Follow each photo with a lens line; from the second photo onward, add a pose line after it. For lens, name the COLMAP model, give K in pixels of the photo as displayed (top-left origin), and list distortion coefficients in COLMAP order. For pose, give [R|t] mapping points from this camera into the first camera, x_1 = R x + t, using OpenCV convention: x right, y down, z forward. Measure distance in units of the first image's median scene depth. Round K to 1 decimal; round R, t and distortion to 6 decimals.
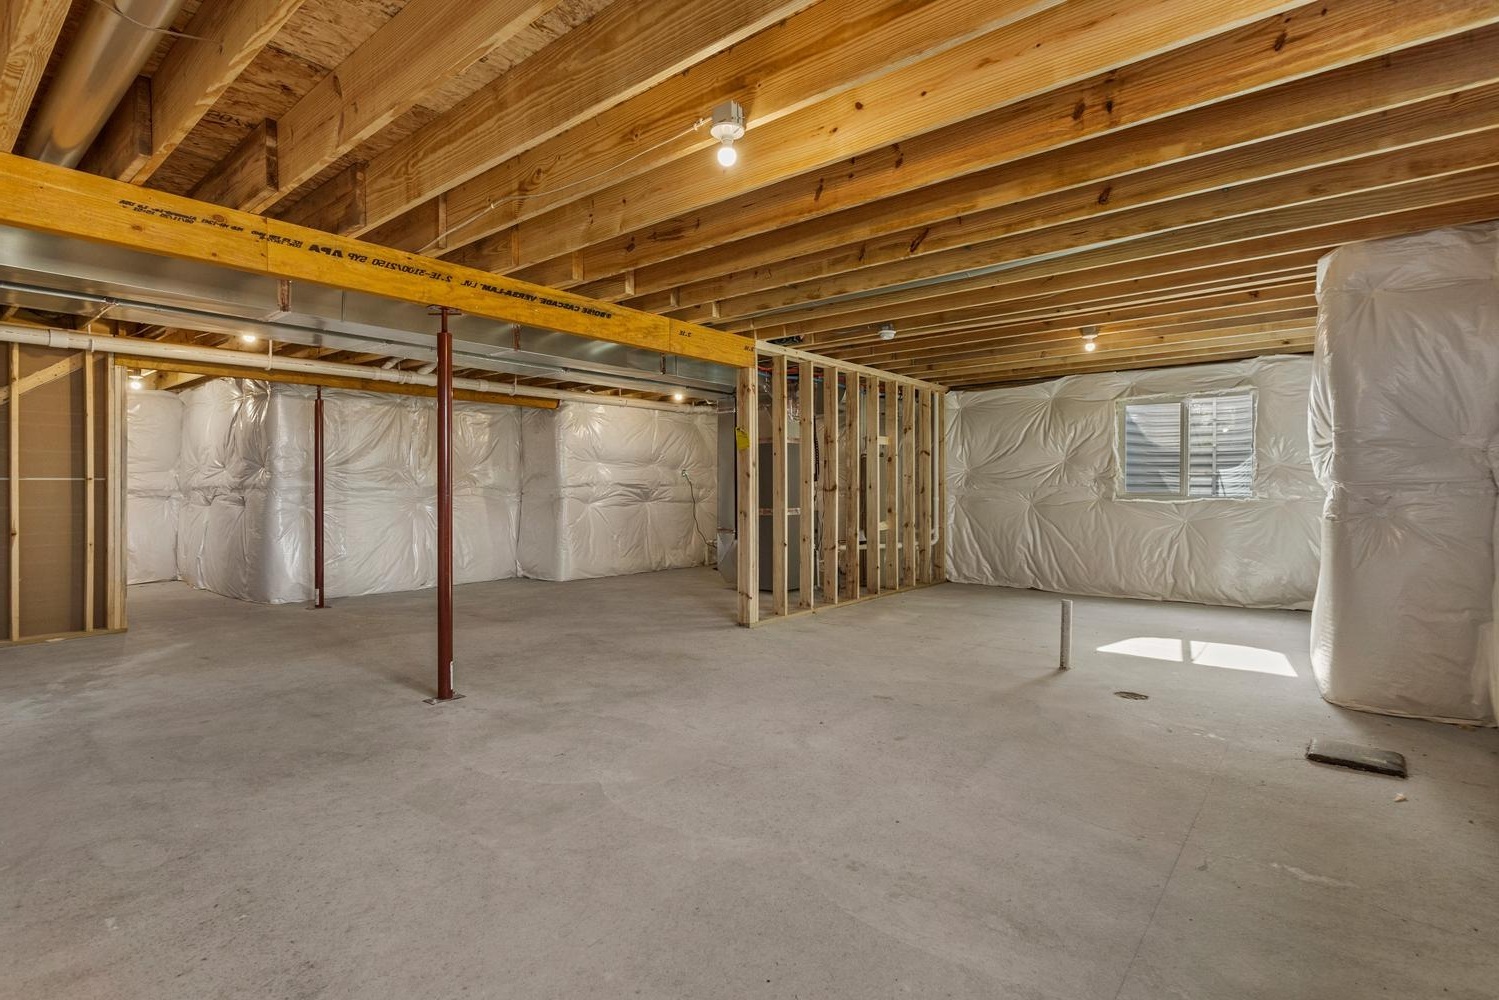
lens RADIAL K [[706.4, 0, 723.0], [0, 706.4, 486.8], [0, 0, 1]] dist [0.004328, 0.000115]
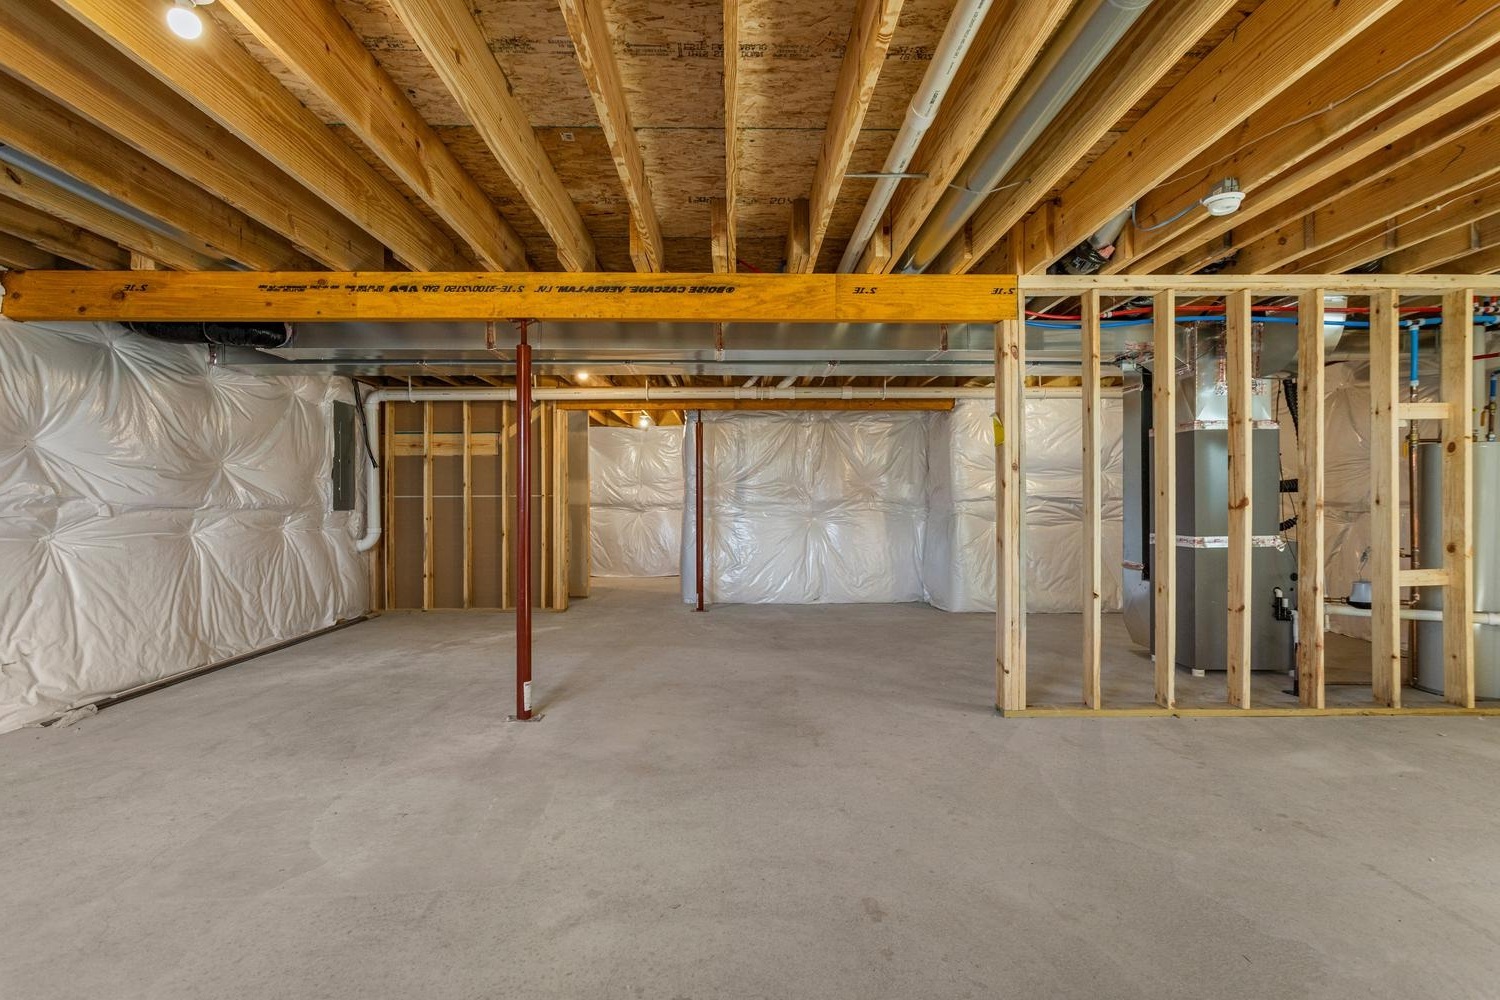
lens RADIAL K [[706.9, 0, 723.4], [0, 706.9, 486.8], [0, 0, 1]] dist [0.004328, 0.000115]
pose [[0.673958, -0.015906, -0.738598, 0.511415], [0.000639, 0.999780, -0.020947, 0.001237], [0.738769, 0.013646, 0.673821, 0.538551]]
